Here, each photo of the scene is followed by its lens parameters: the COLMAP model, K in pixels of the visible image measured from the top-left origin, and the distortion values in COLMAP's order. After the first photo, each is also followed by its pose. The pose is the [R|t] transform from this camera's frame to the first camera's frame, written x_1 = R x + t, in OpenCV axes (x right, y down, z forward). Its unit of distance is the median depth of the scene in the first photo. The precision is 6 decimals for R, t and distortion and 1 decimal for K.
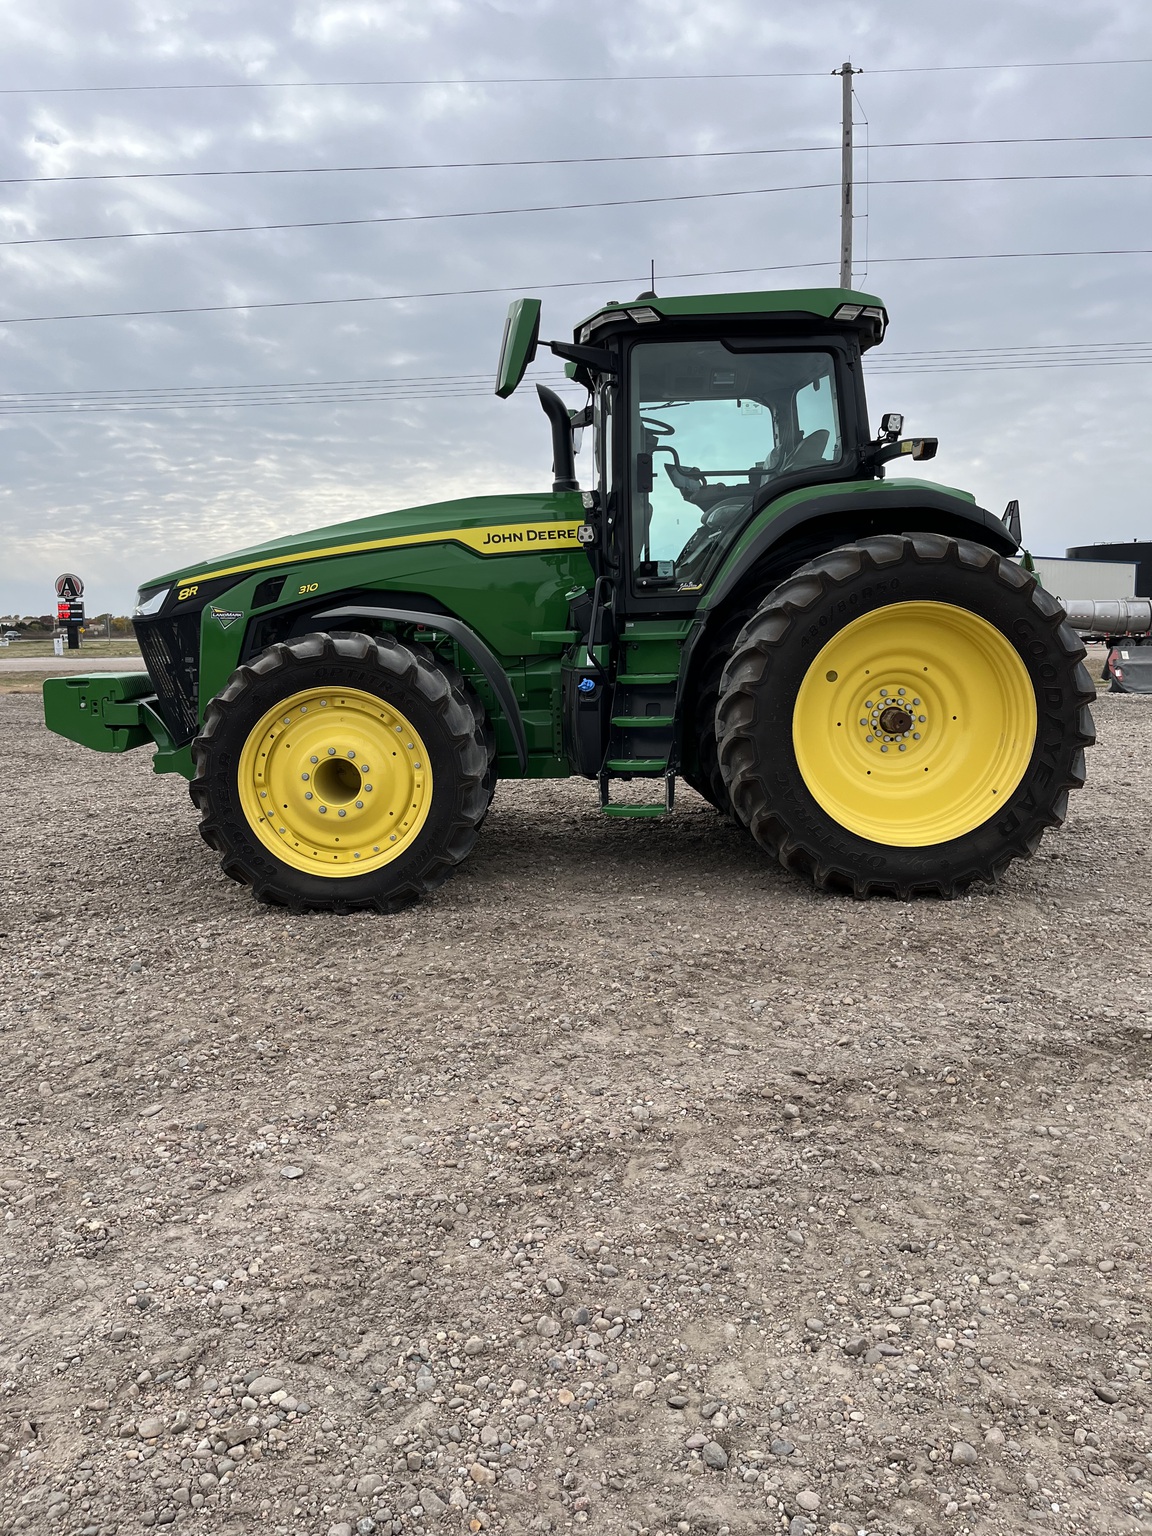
lens RADIAL K [[1154.5, 0, 570.1], [0, 1154.5, 762.6], [0, 0, 1]] dist [0.057273, -0.110831]
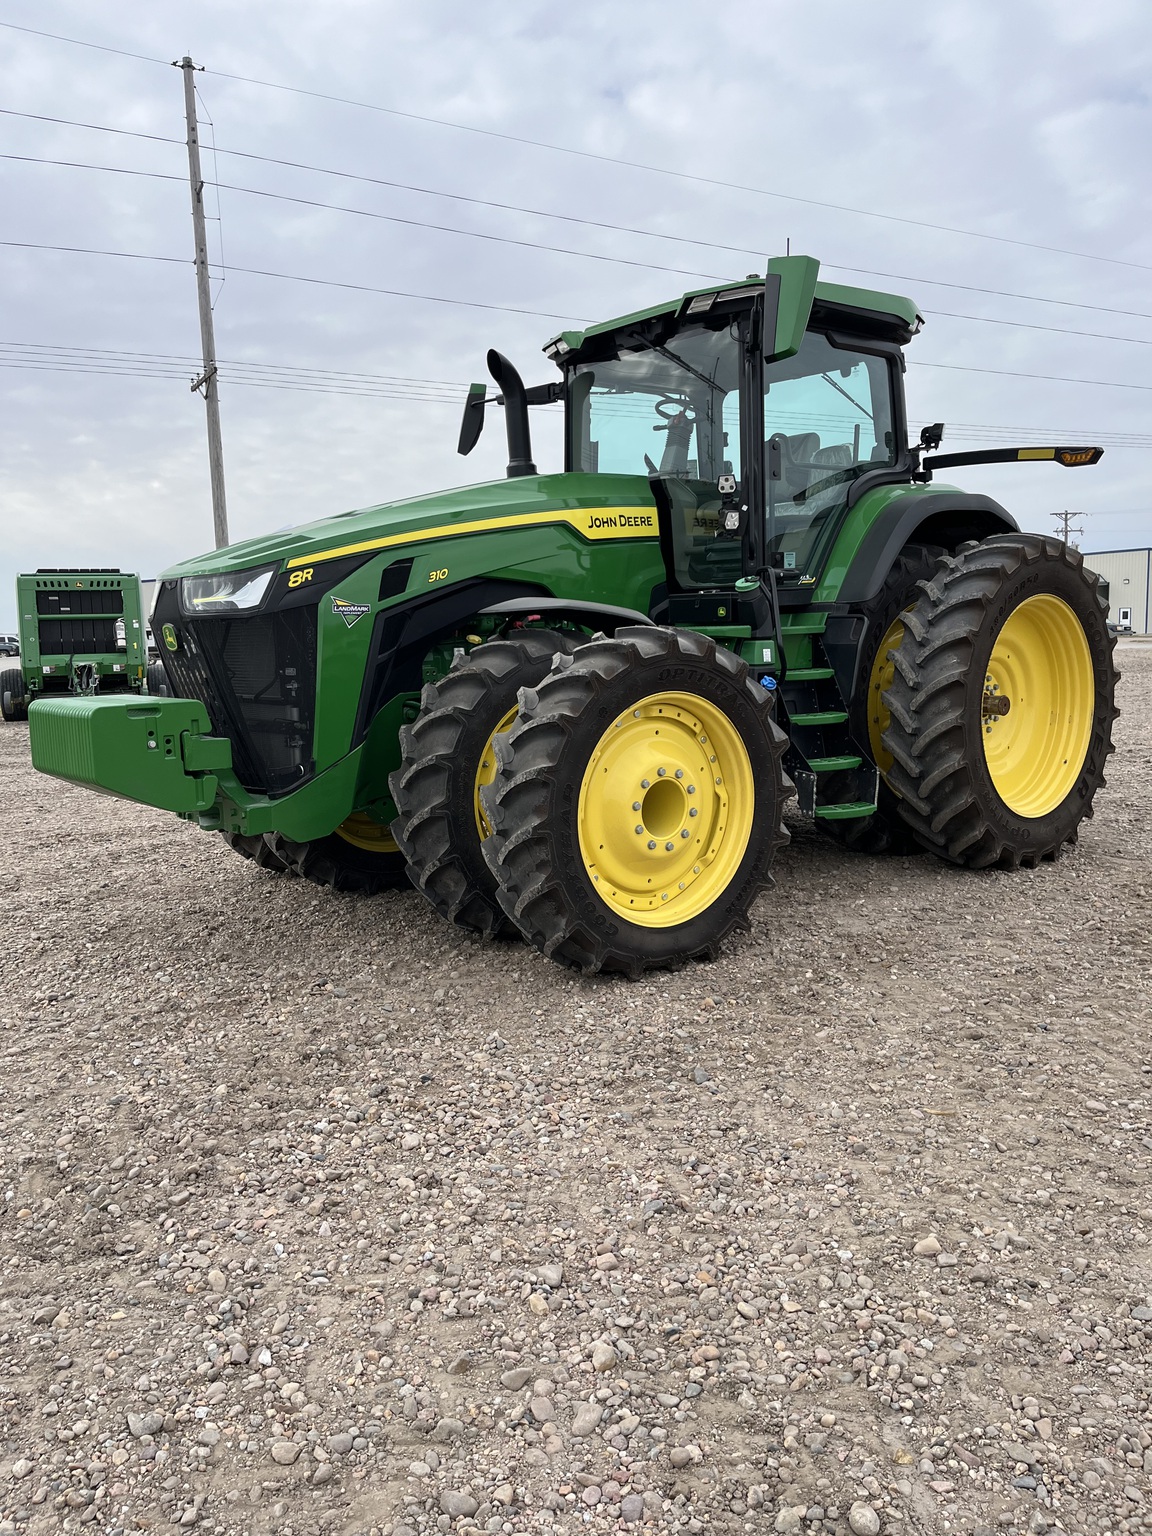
lens RADIAL K [[1154.5, 0, 570.1], [0, 1154.5, 762.6], [0, 0, 1]] dist [0.057273, -0.110831]
pose [[0.797811, -0.075886, 0.598113, -0.679427], [0.085373, 0.996270, 0.012525, -0.029084], [-0.596833, 0.041070, 0.801314, 0.355548]]
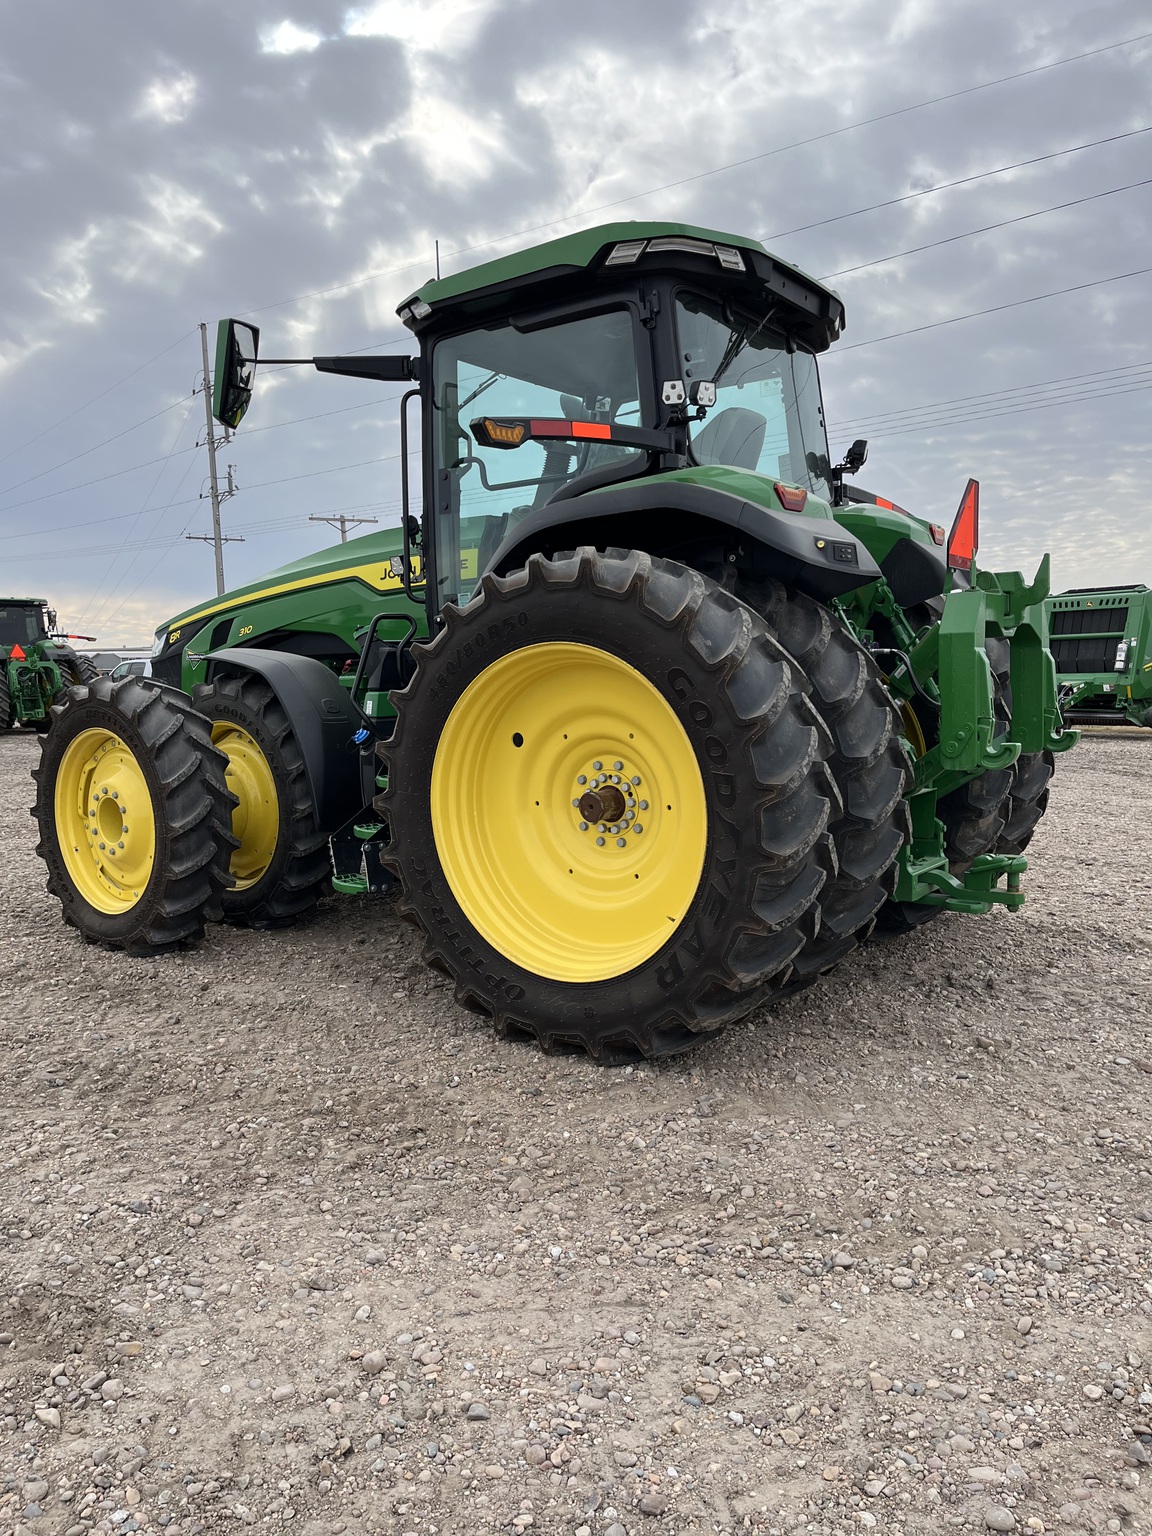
lens RADIAL K [[1167.1, 0, 570.7], [0, 1167.1, 771.5], [0, 0, 1]] dist [0.044524, -0.064161]
pose [[0.773749, 0.062232, -0.630428, 0.710921], [-0.073023, 0.997291, 0.008822, -0.060785], [0.629269, 0.039210, 0.776198, 0.410335]]
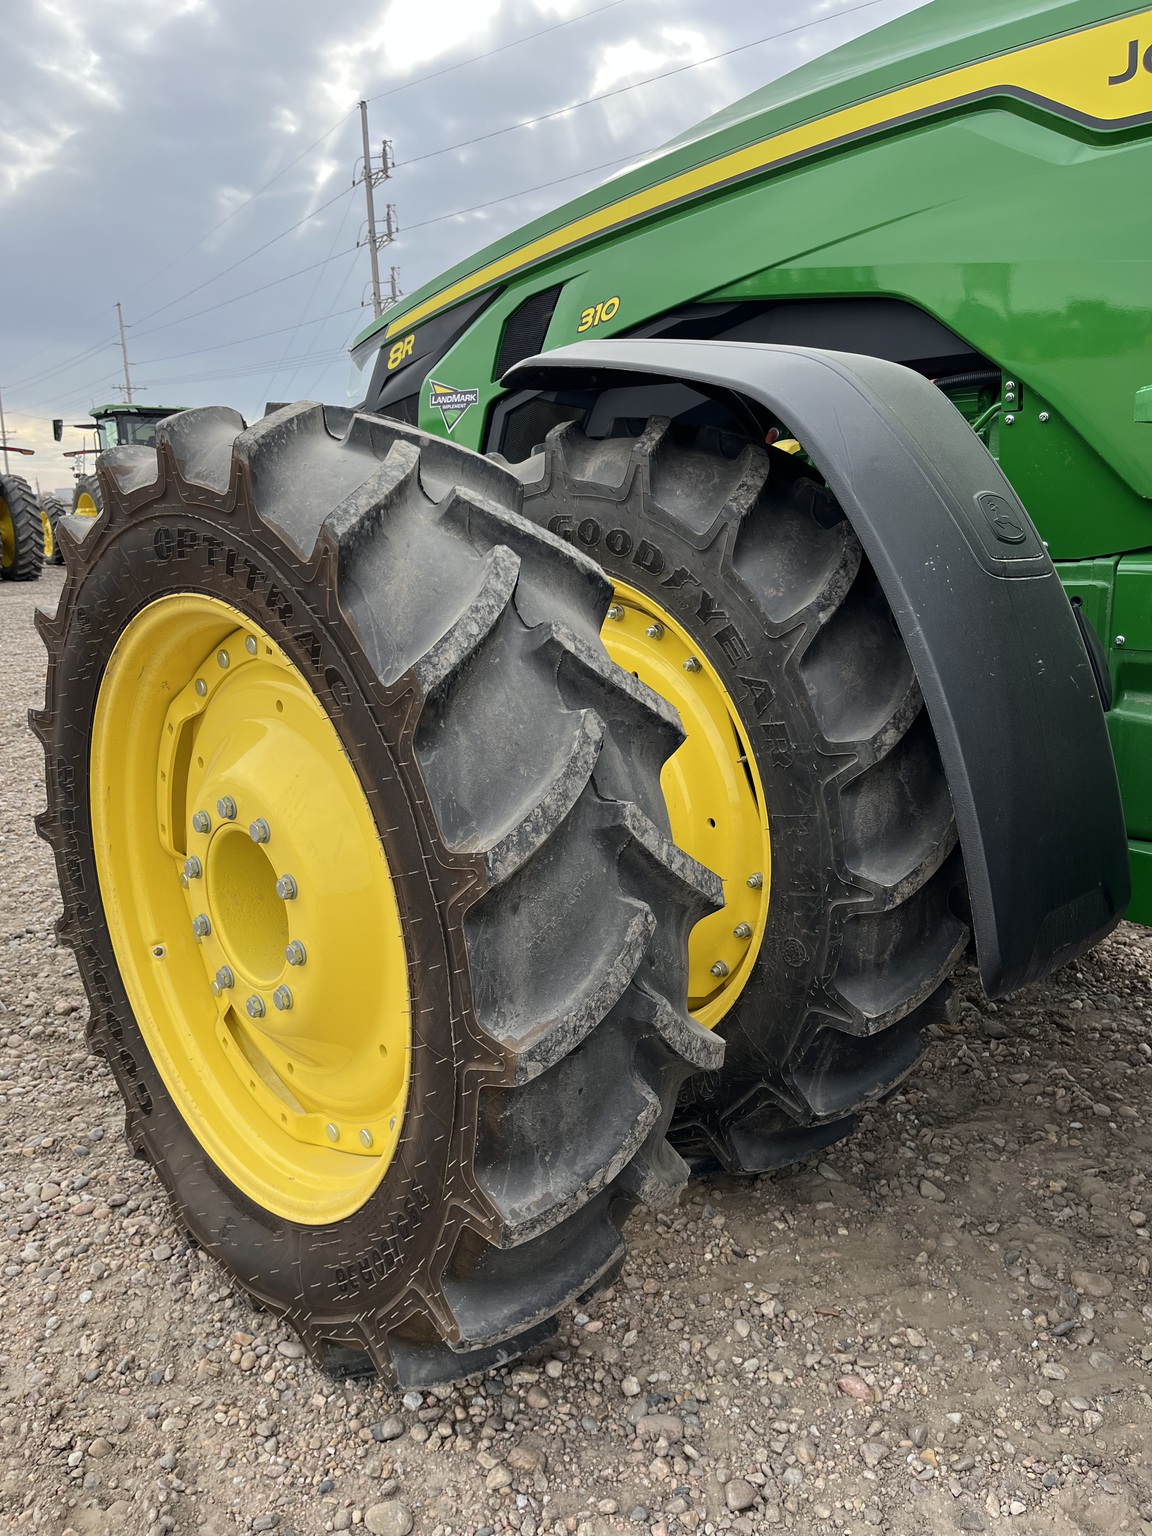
lens RADIAL K [[1167.1, 0, 570.7], [0, 1167.1, 771.5], [0, 0, 1]] dist [0.044524, -0.064161]
pose [[0.684487, 0.172610, -0.708296, 0.067159], [-0.084247, 0.983785, 0.158331, -0.069270], [0.724141, -0.048704, 0.687930, 0.782125]]
